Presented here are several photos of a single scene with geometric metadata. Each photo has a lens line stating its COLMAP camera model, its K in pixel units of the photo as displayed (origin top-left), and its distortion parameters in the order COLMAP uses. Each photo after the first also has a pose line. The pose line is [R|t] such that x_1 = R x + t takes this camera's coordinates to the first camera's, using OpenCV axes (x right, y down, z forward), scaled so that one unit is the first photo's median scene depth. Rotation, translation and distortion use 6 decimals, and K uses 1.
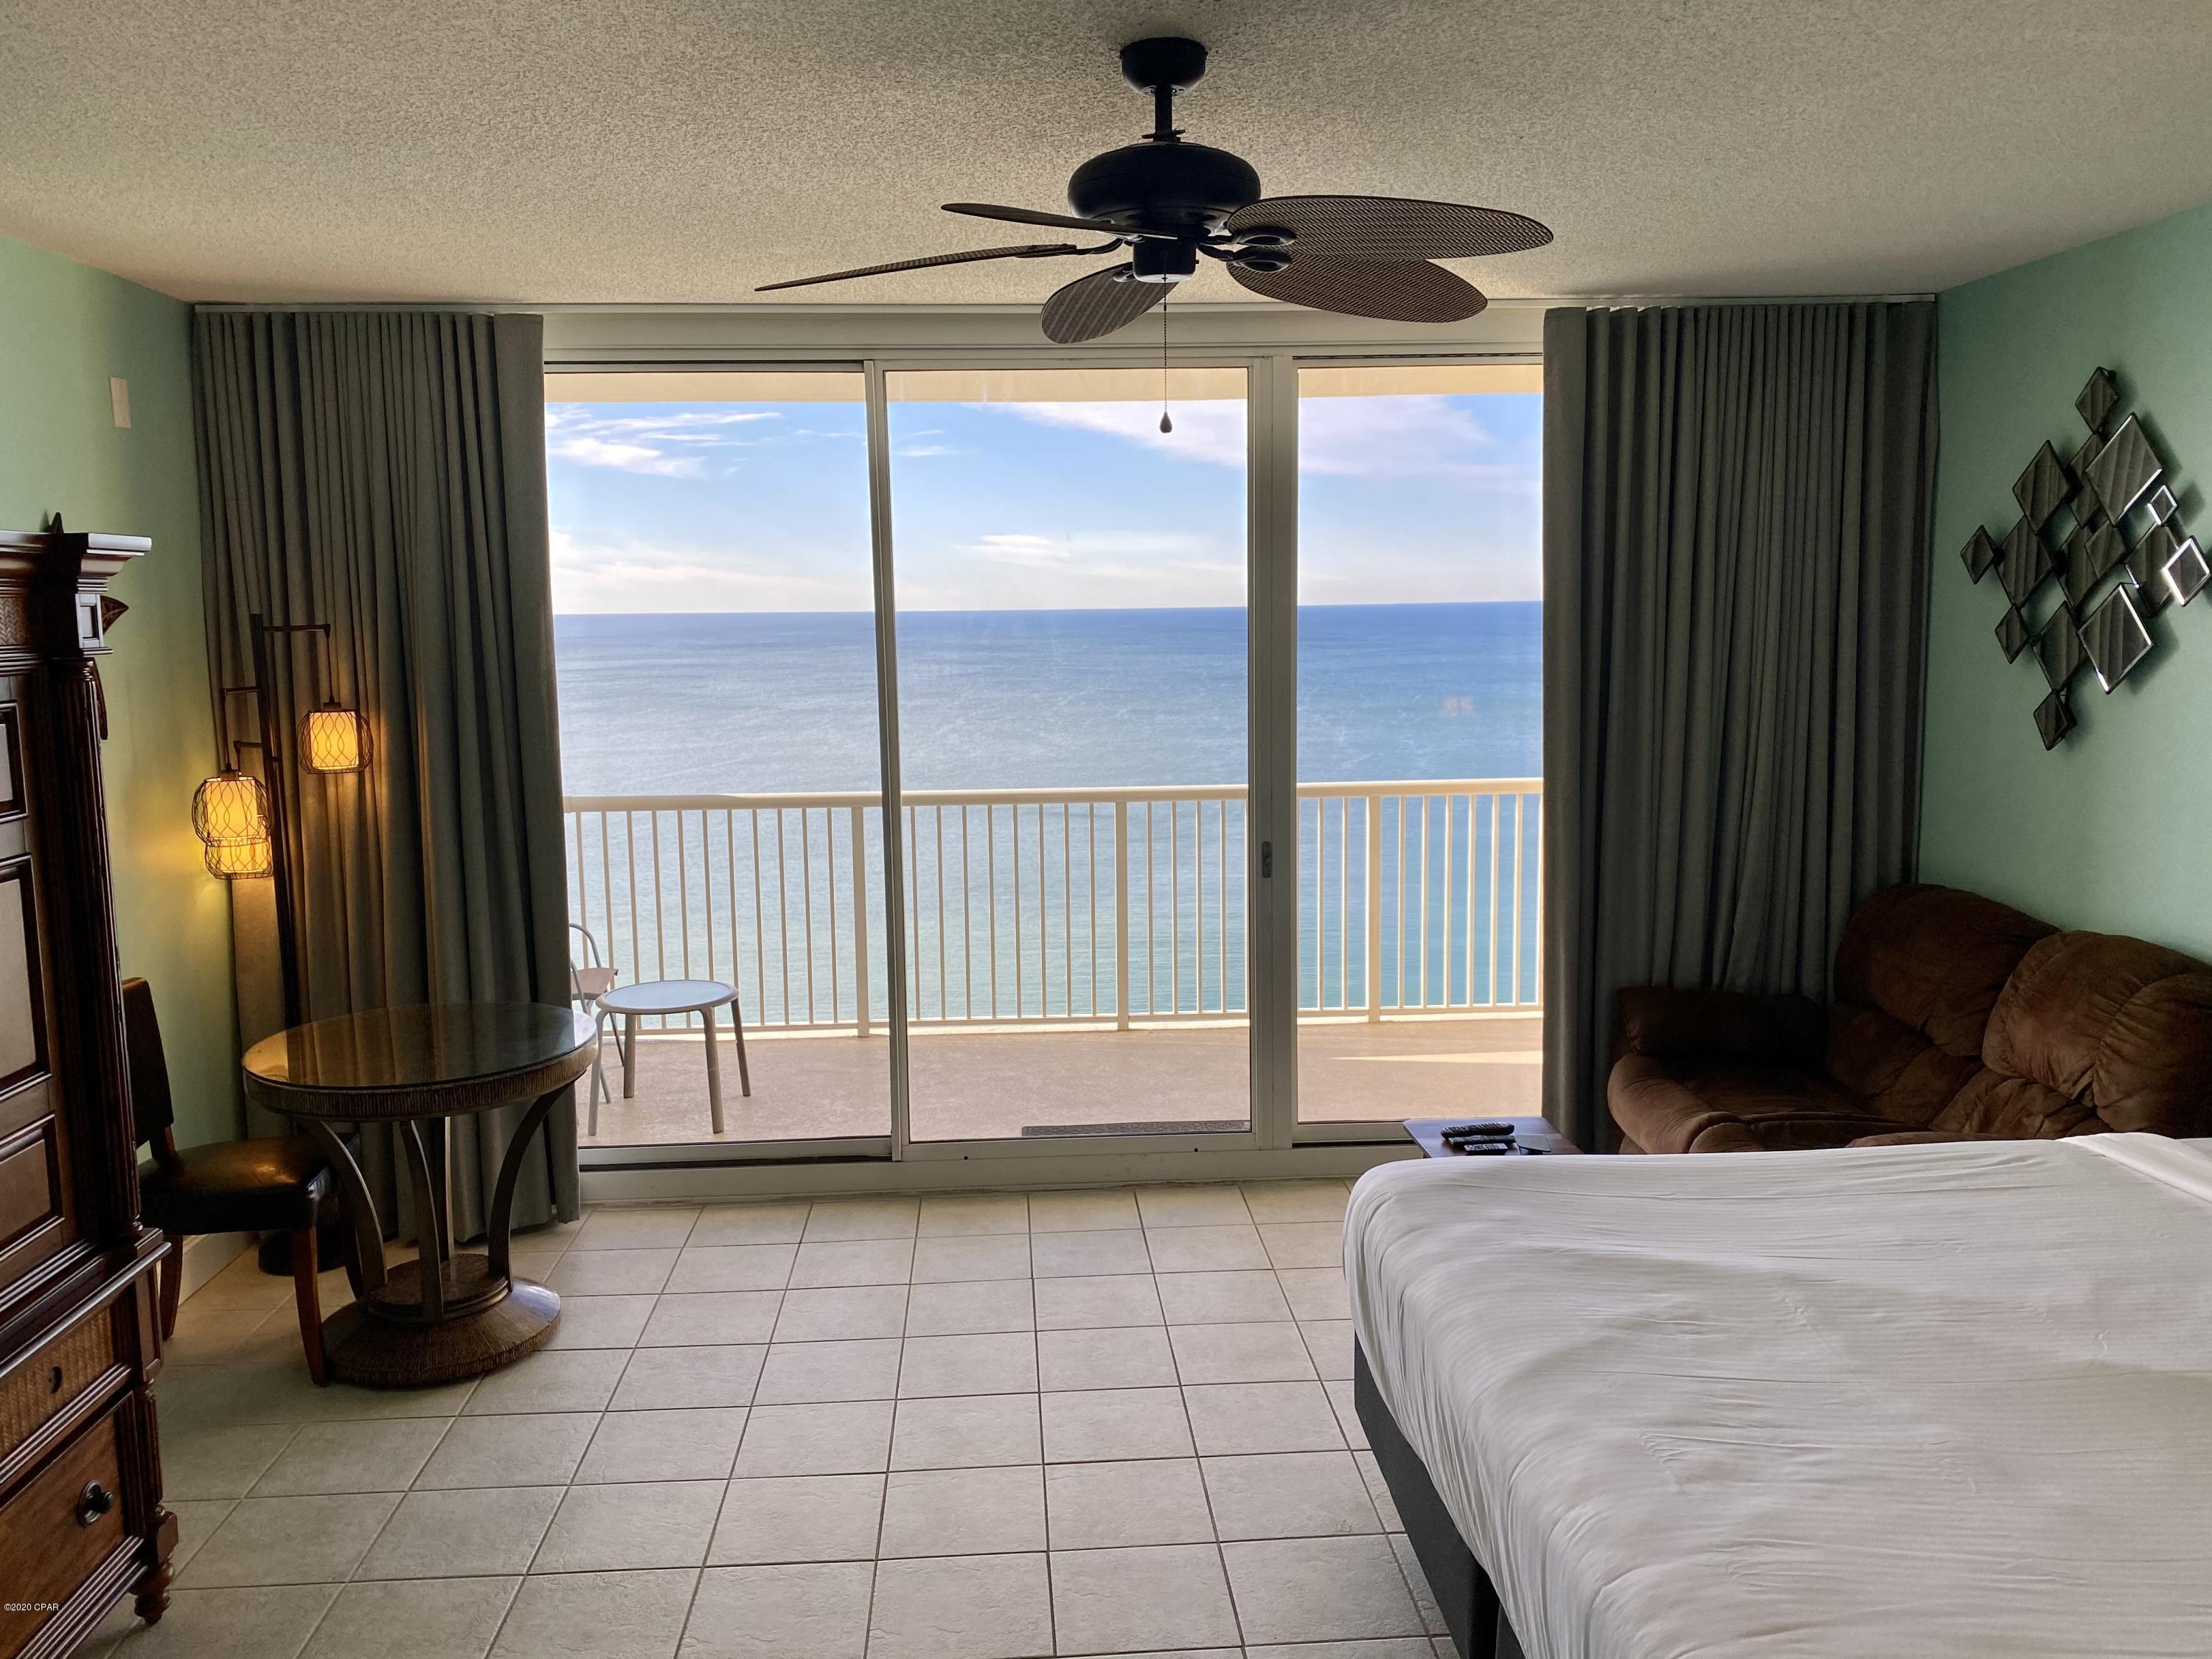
lens RADIAL K [[1681.8, 0, 1101.6], [0, 1681.8, 821.1], [0, 0, 1]] dist [0.006999, -0.005294]
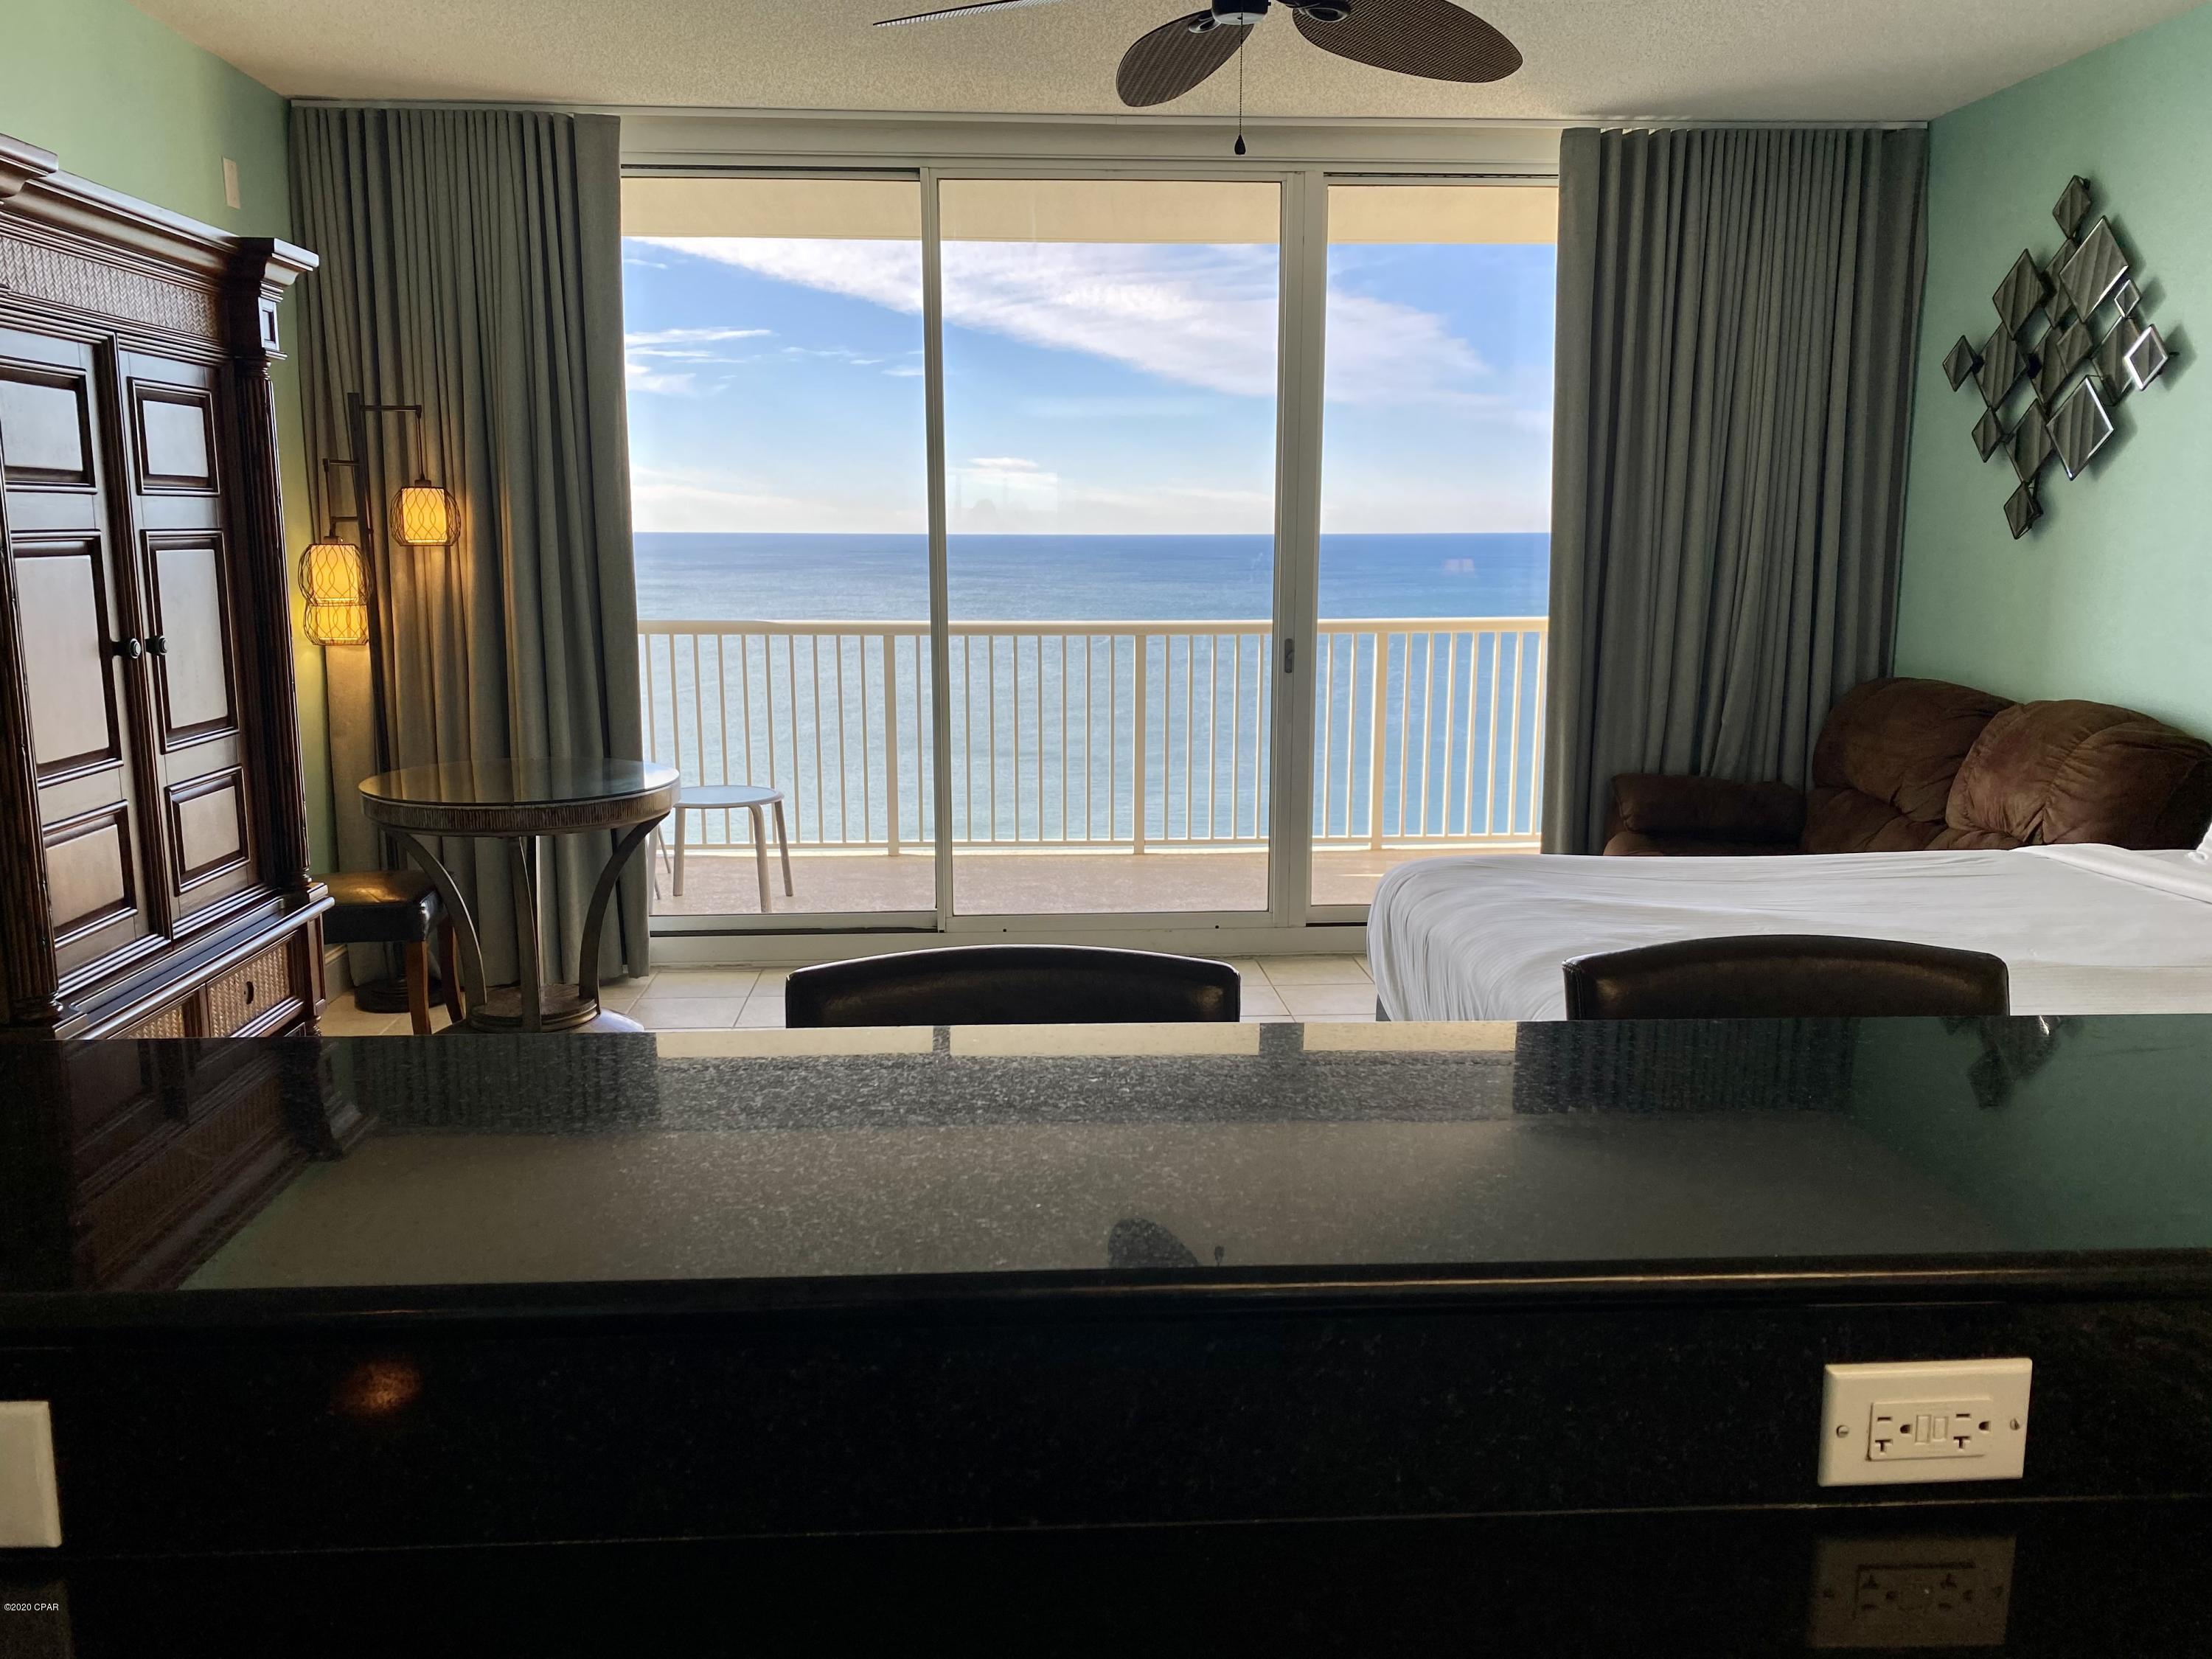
lens RADIAL K [[1681.8, 0, 1103.9], [0, 1681.8, 816.6], [0, 0, 1]] dist [0.006999, -0.005294]
pose [[0.999874, 0.012755, 0.009410, -0.030987], [-0.013146, 0.999000, 0.042738, 0.089443], [-0.008855, -0.042856, 0.999042, -0.079817]]
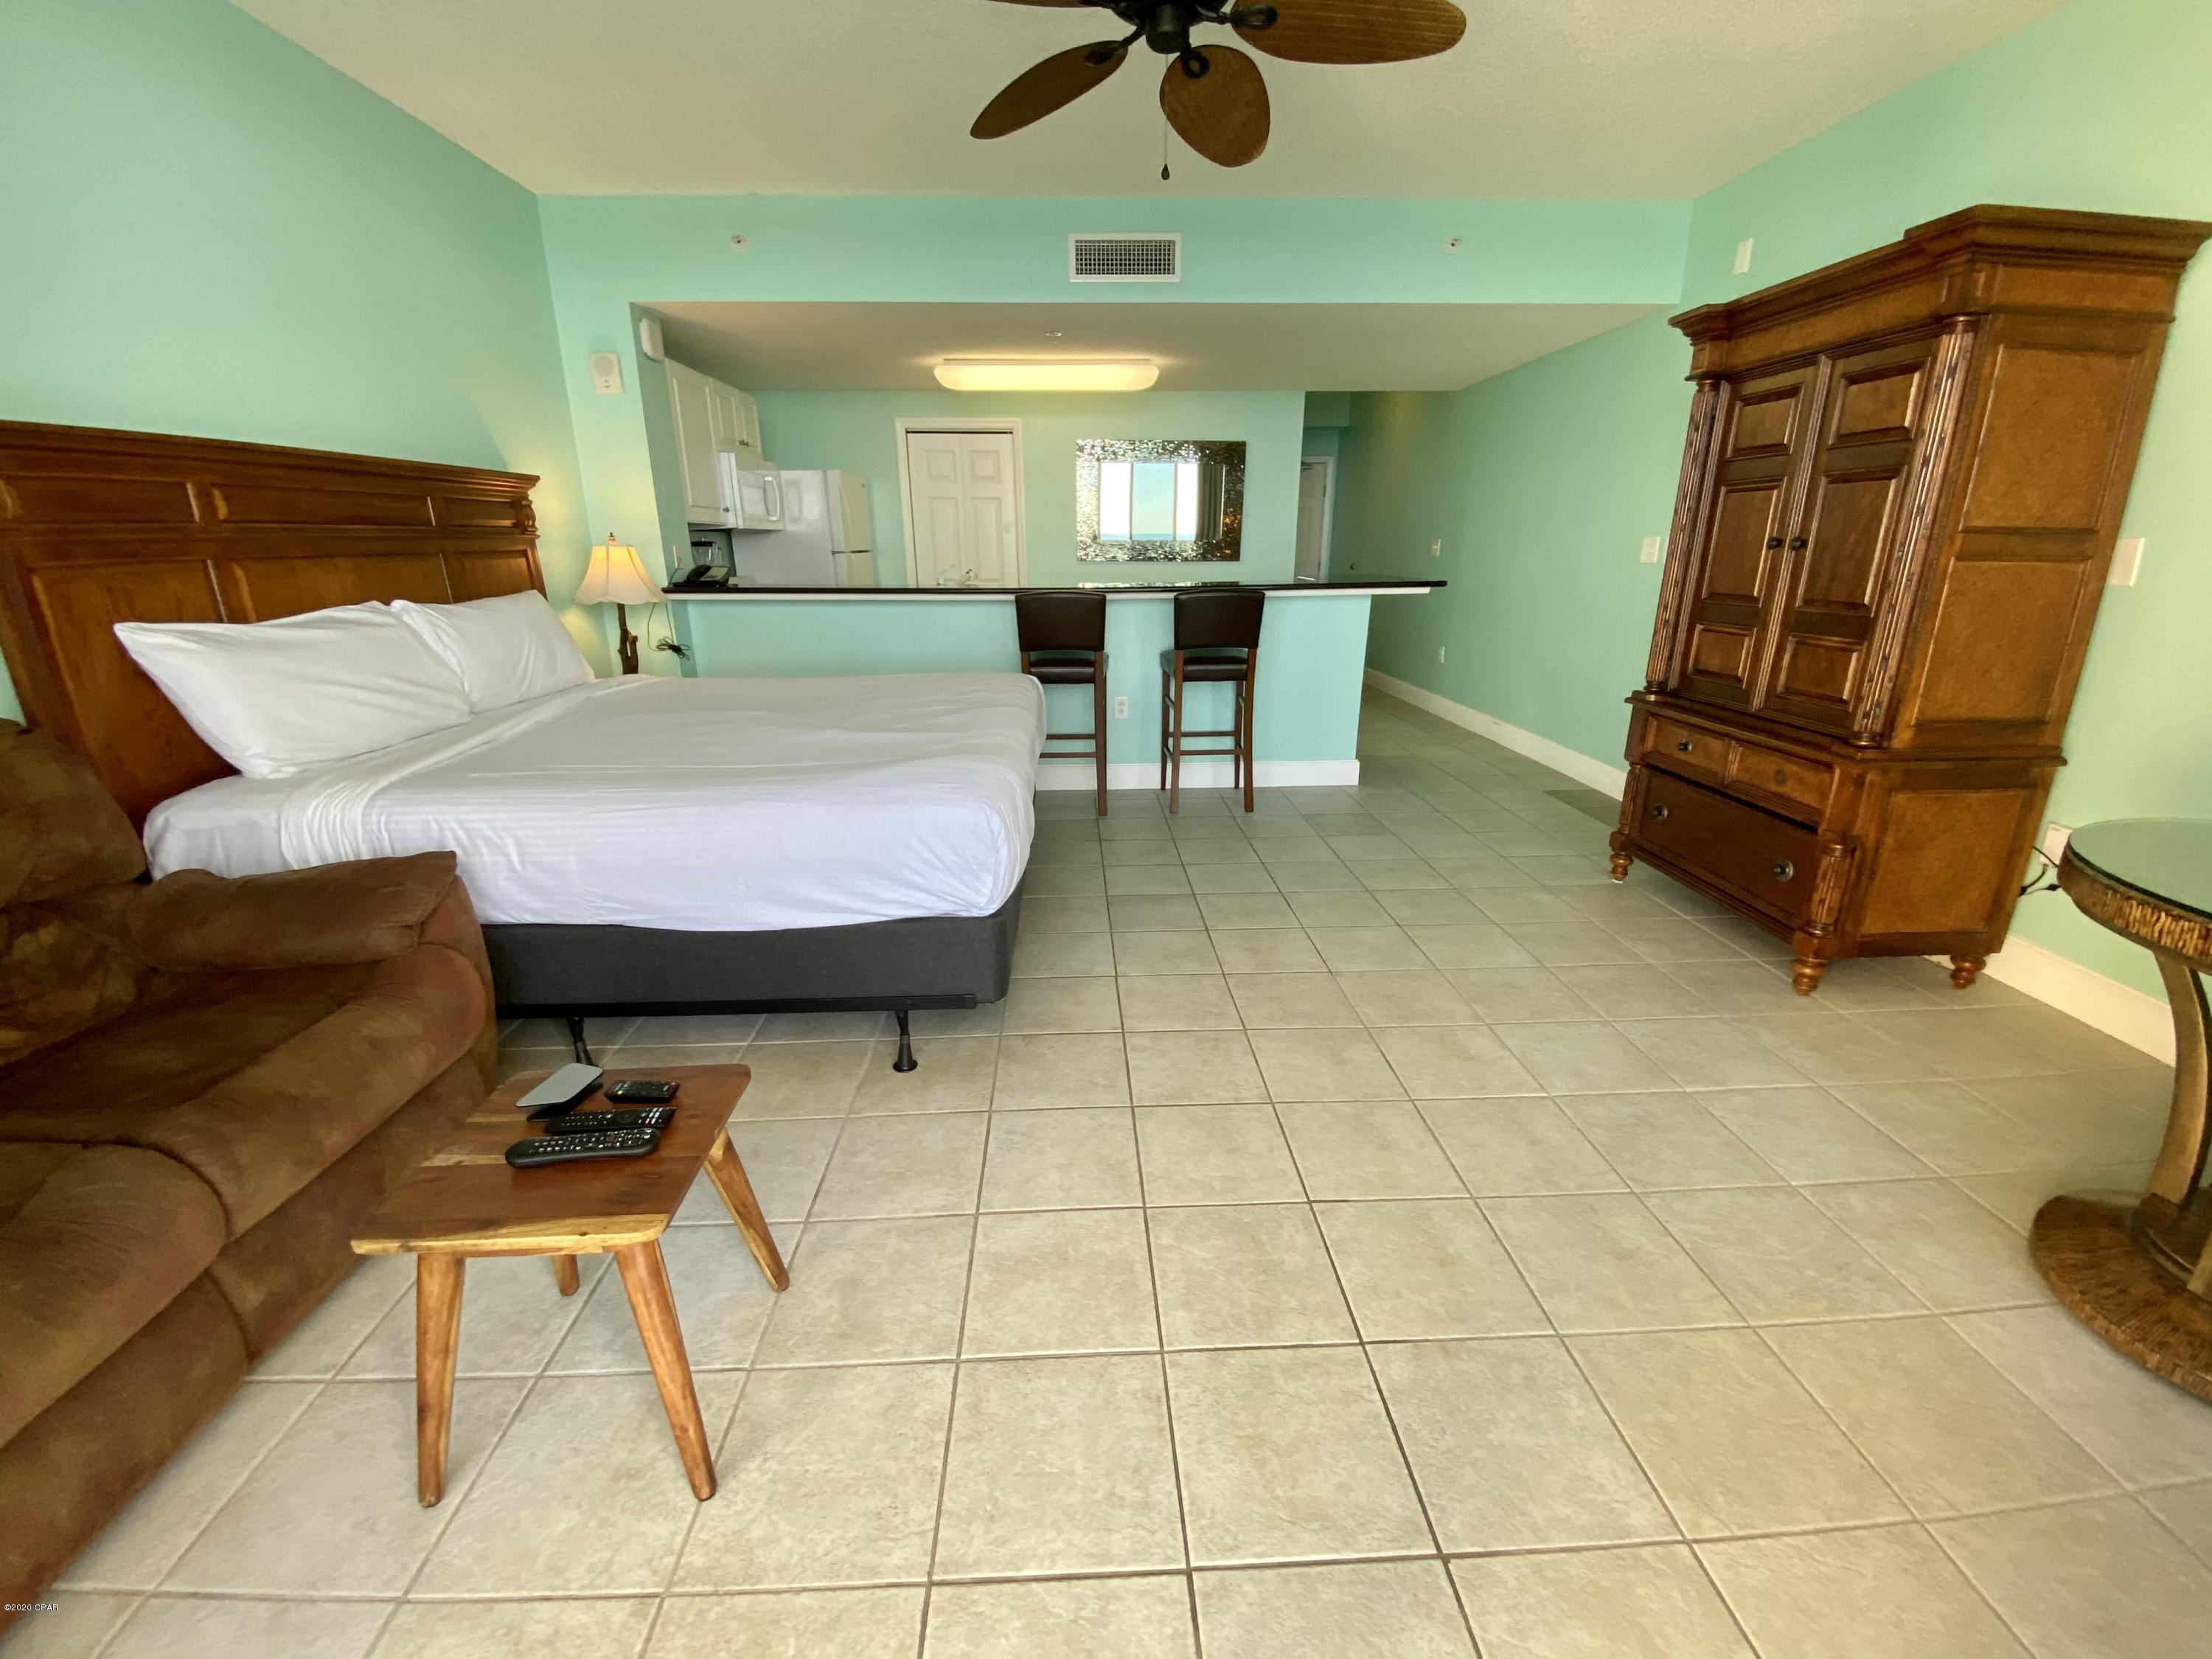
lens RADIAL K [[898.4, 0, 1093.0], [0, 898.4, 836.3], [0, 0, 1]] dist [0.002668, -0.009609]
pose [[-0.999445, 0.009971, 0.031779, 0.046380], [0.022715, 0.901870, 0.431409, -0.022272], [-0.024359, 0.431891, -0.901597, 1.083706]]
